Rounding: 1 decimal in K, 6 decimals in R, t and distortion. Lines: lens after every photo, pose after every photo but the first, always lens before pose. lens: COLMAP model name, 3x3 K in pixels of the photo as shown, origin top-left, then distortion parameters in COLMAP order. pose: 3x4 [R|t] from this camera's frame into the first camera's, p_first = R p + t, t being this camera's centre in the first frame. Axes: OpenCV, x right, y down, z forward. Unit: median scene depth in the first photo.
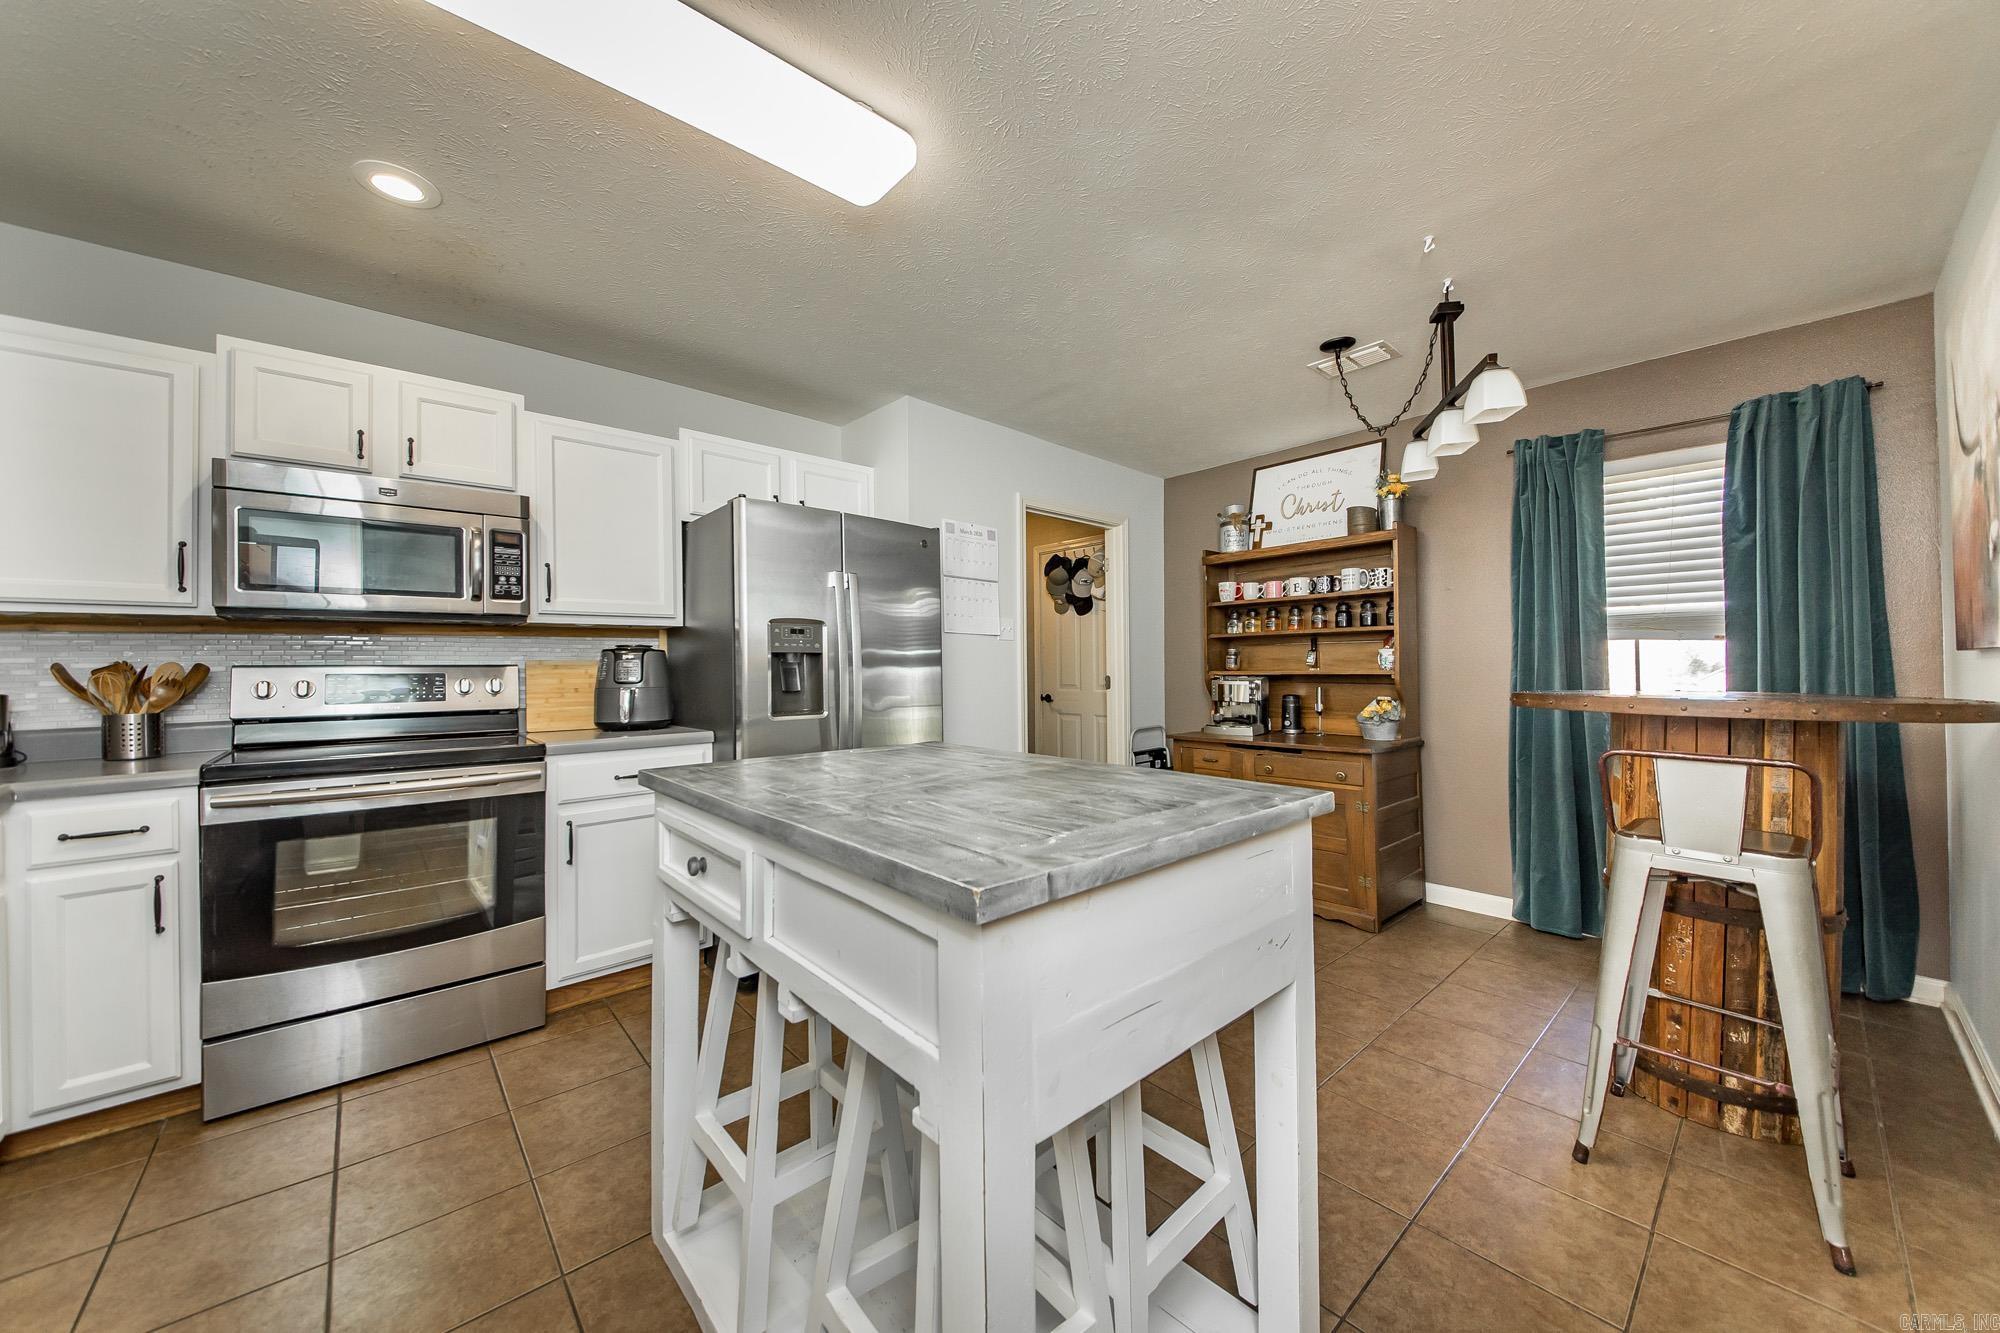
lens RADIAL K [[695.2, 0, 978.1], [0, 695.2, 655.4], [0, 0, 1]] dist [0.021008, -0.003921]
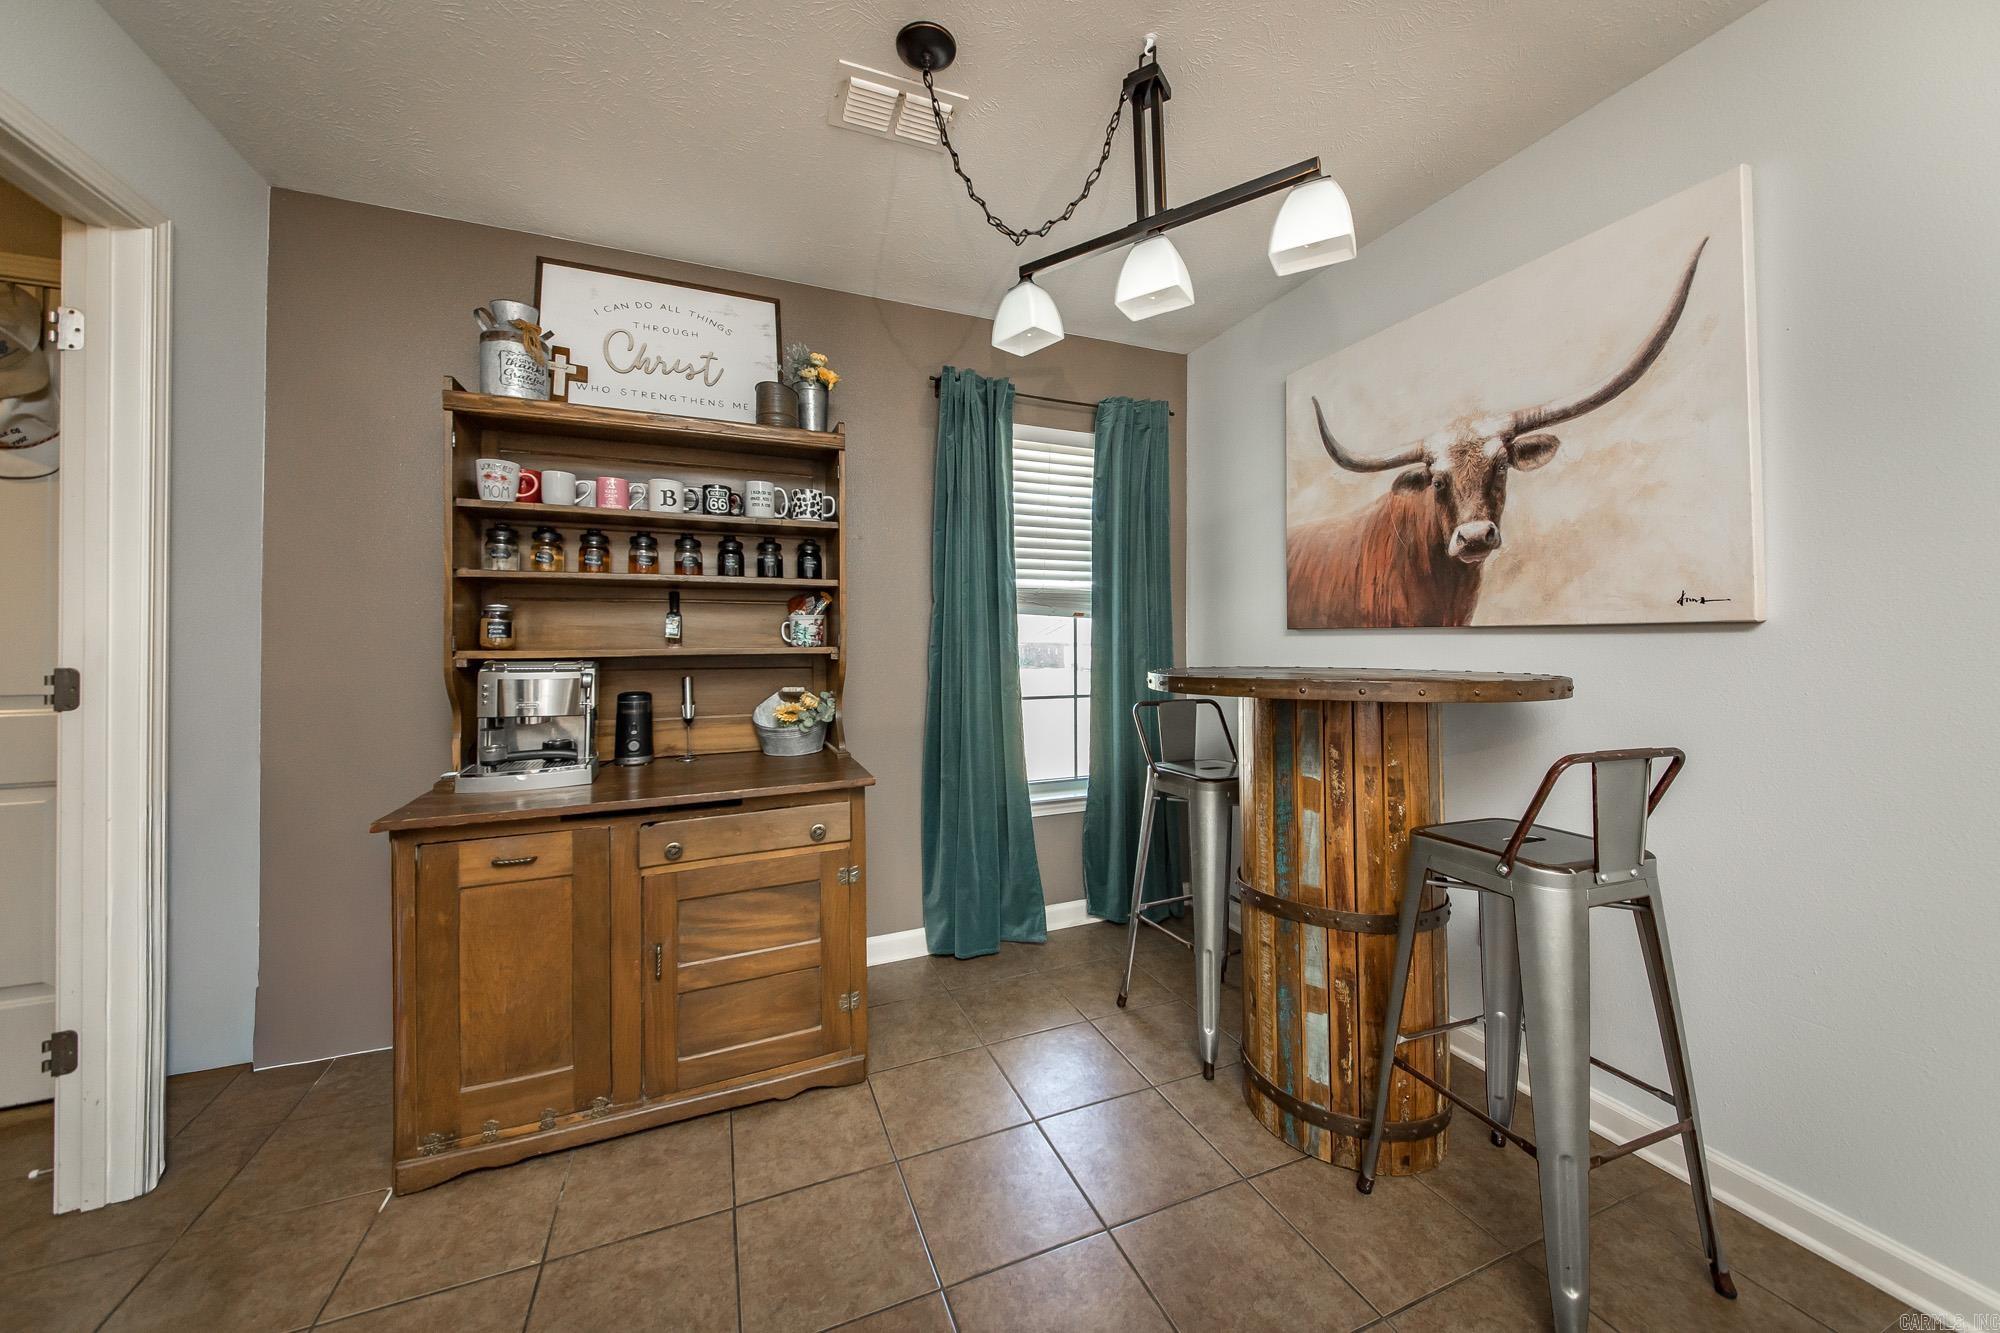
lens RADIAL K [[695.2, 0, 979.3], [0, 695.2, 639.0], [0, 0, 1]] dist [0.021008, -0.003921]
pose [[0.308582, 0.009242, 0.951153, 0.014438], [-0.017349, 0.999841, -0.004087, 0.016044], [-0.951039, -0.015241, 0.308694, 0.826913]]
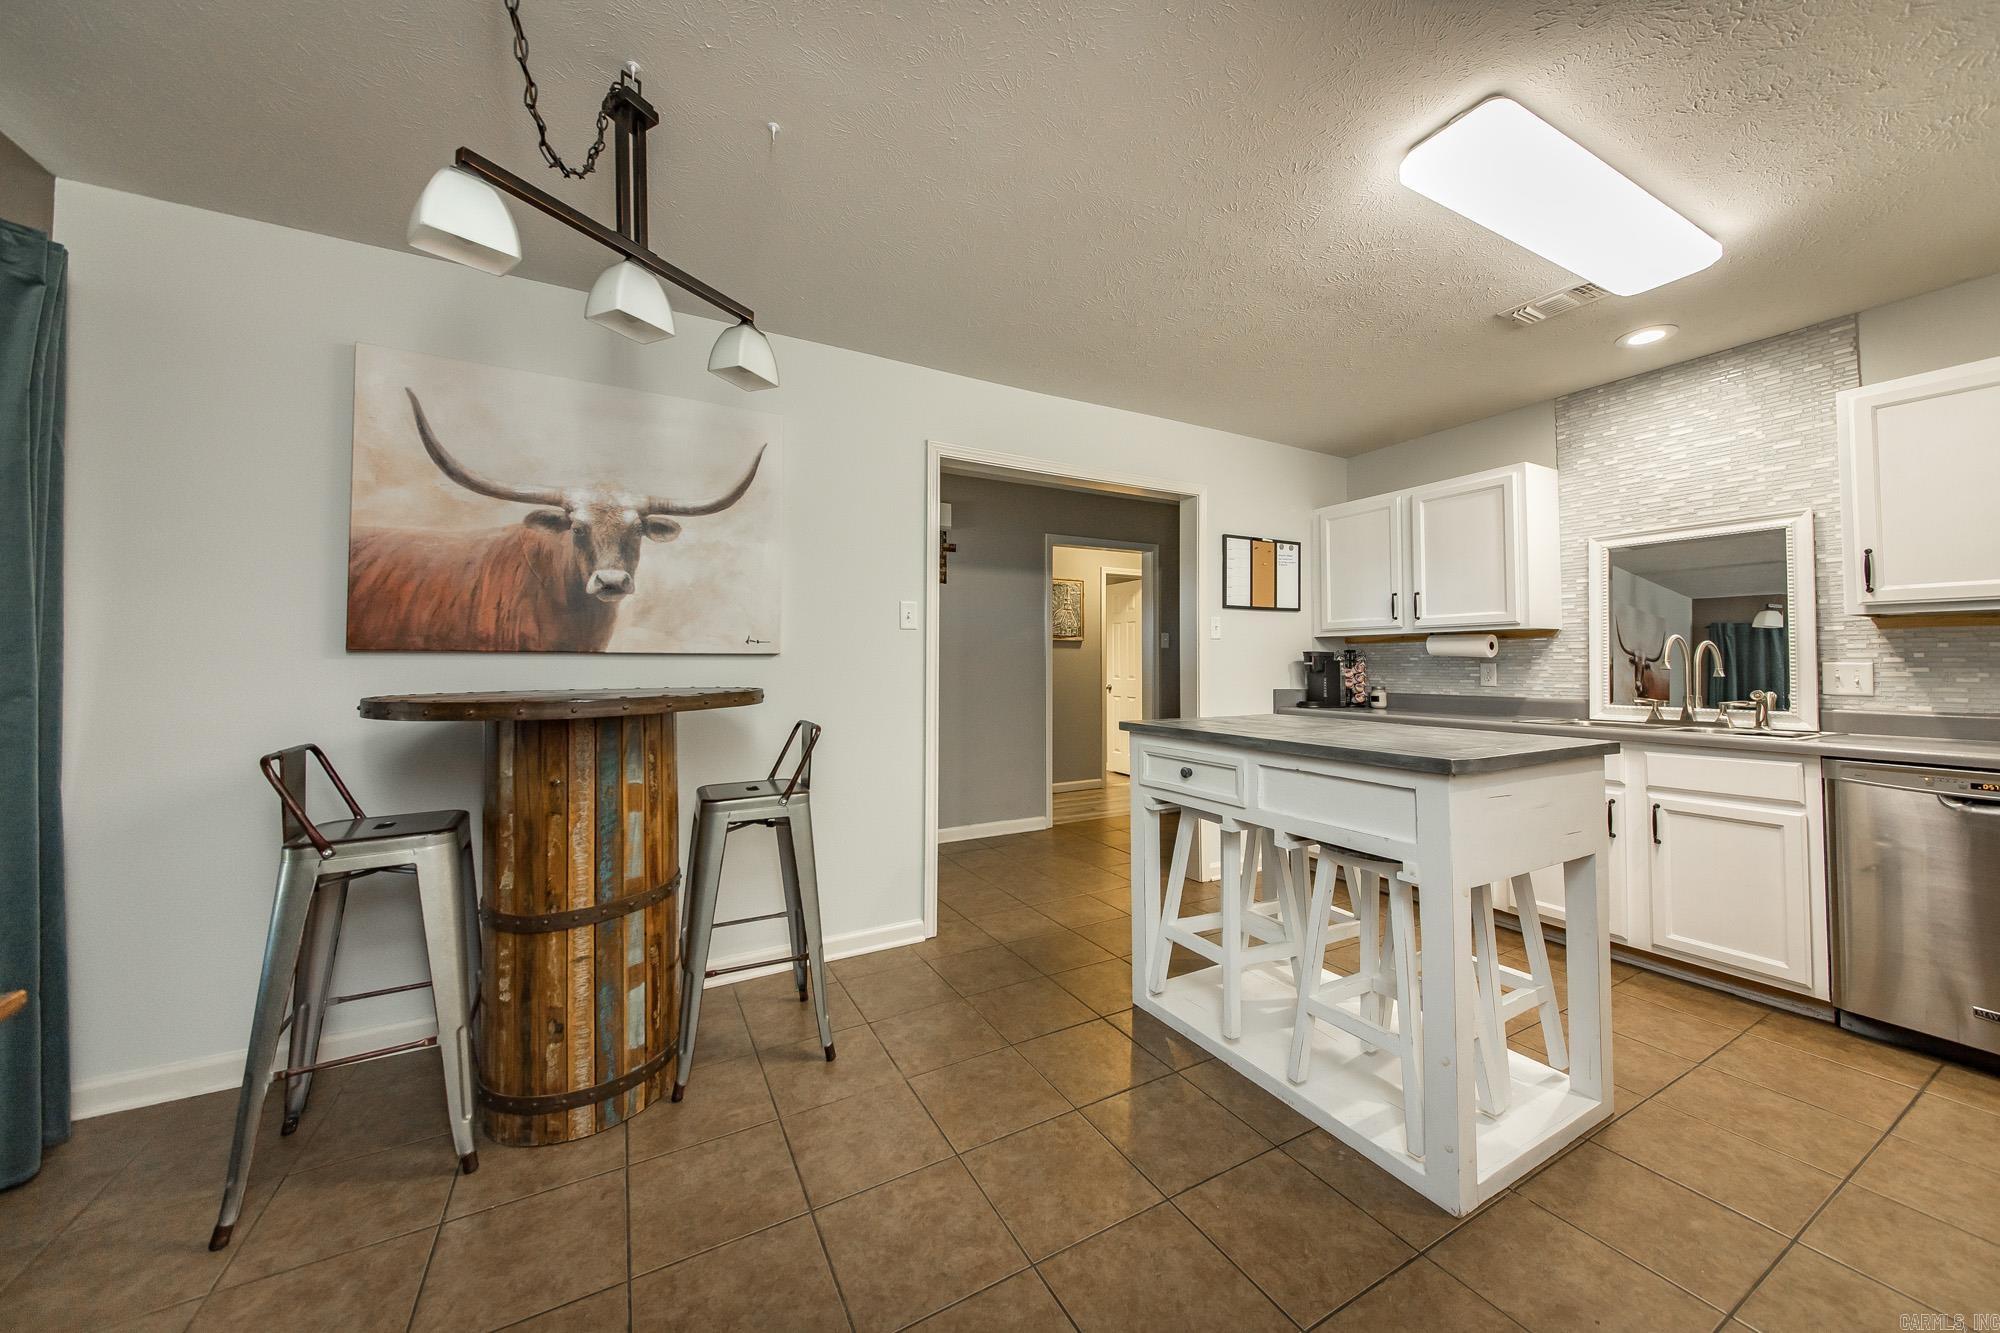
lens RADIAL K [[695.2, 0, 993.8], [0, 695.2, 647.3], [0, 0, 1]] dist [0.021008, -0.003921]
pose [[-0.978975, 0.011440, 0.203659, 0.199343], [0.002759, 0.999077, -0.042859, 0.025433], [-0.203962, -0.041396, -0.978103, 1.383001]]
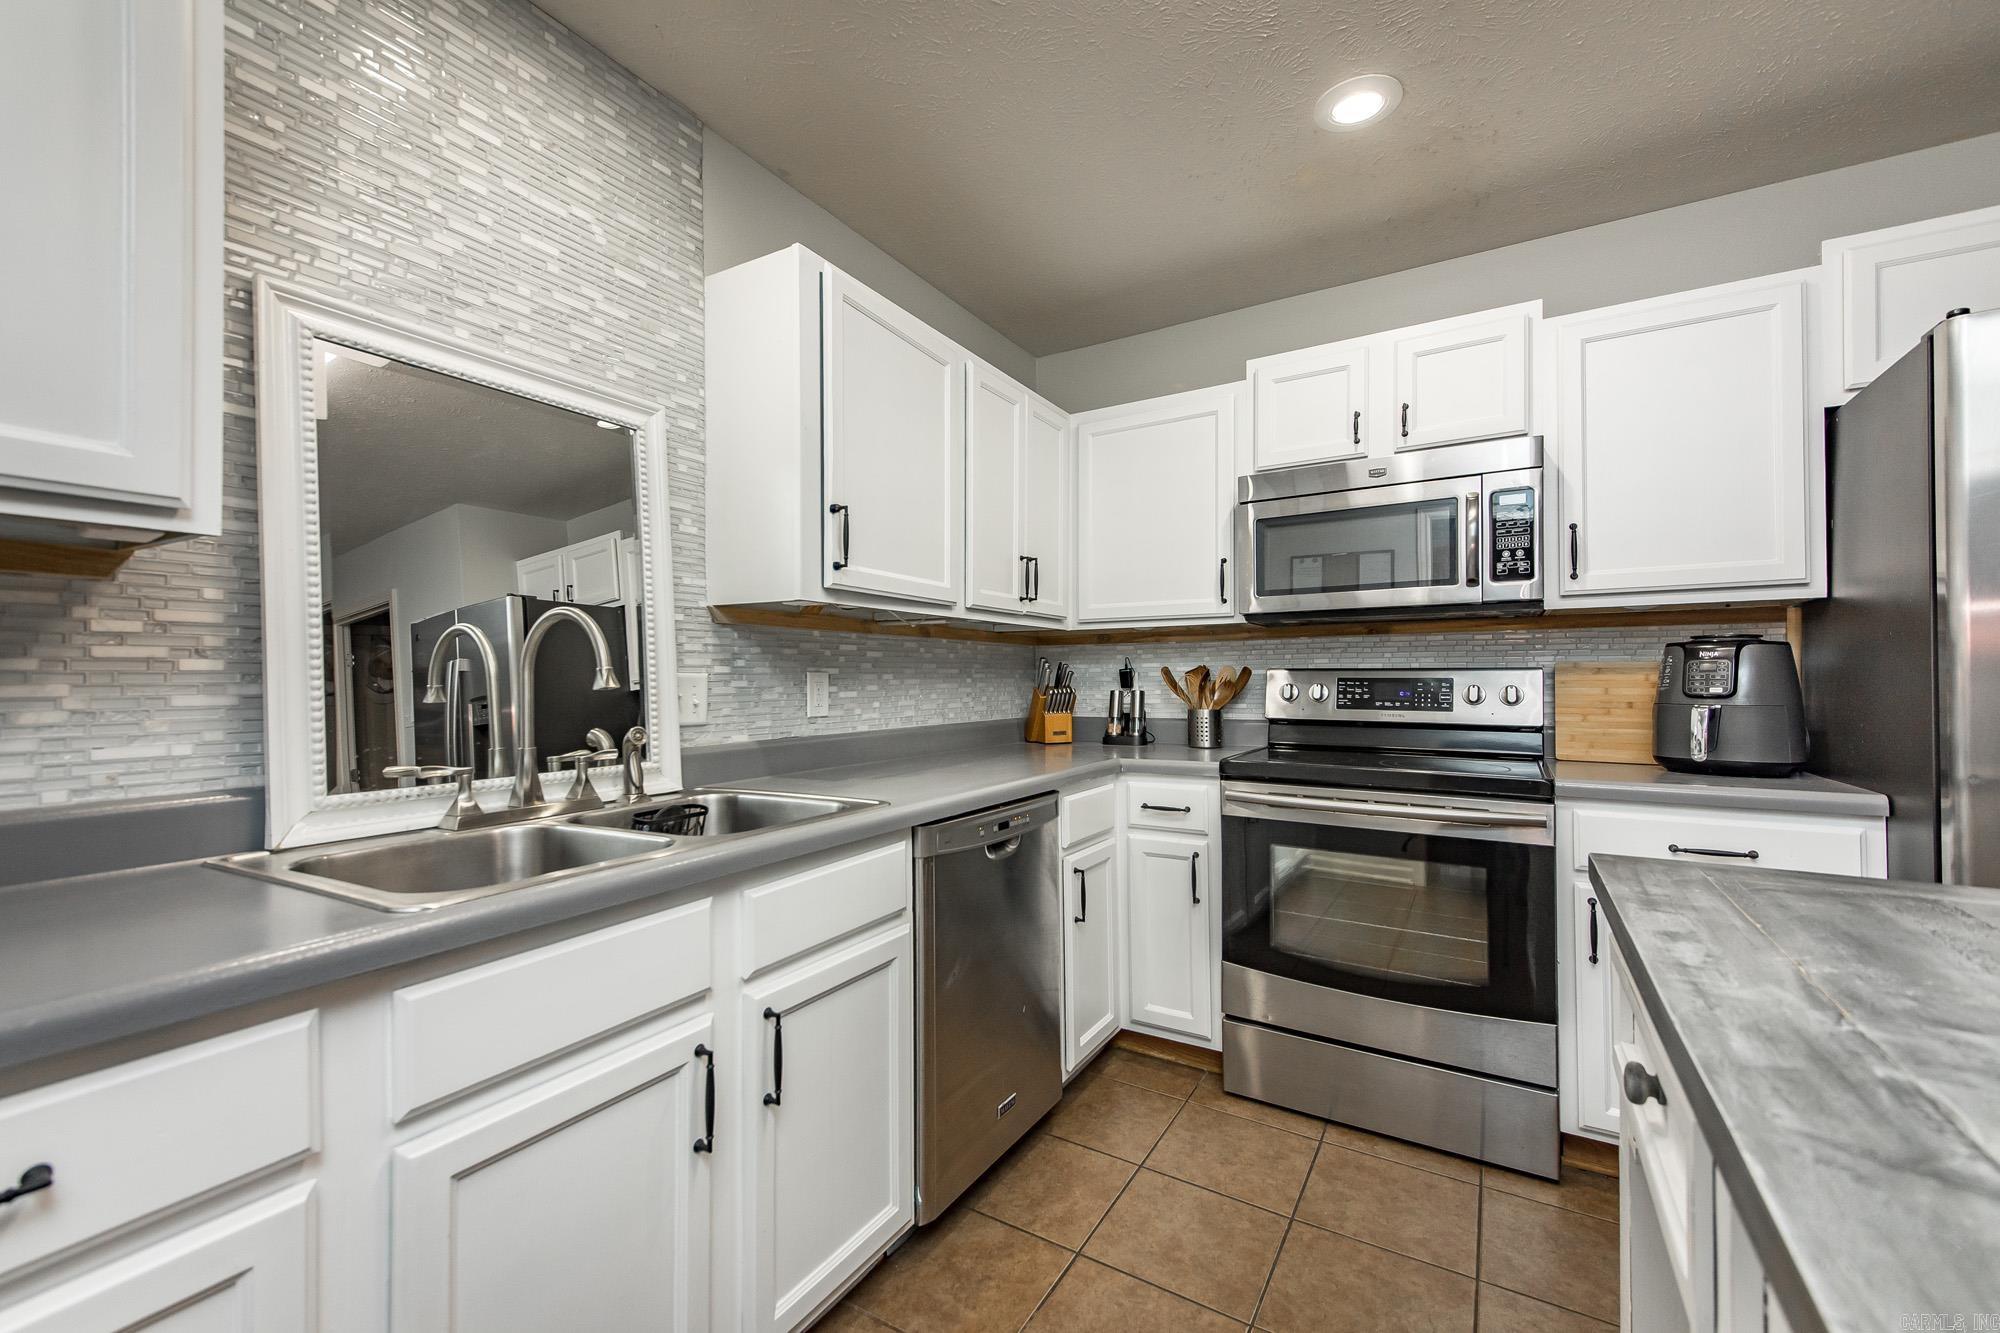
lens RADIAL K [[821.4, 0, 1009.5], [0, 821.4, 669.5], [0, 0, 1]] dist [0.028372, -0.002107]
pose [[0.318913, -0.001055, -0.947783, 0.001102], [0.013358, 0.999905, 0.003382, 0.005257], [0.947690, -0.013739, 0.318897, 0.190303]]
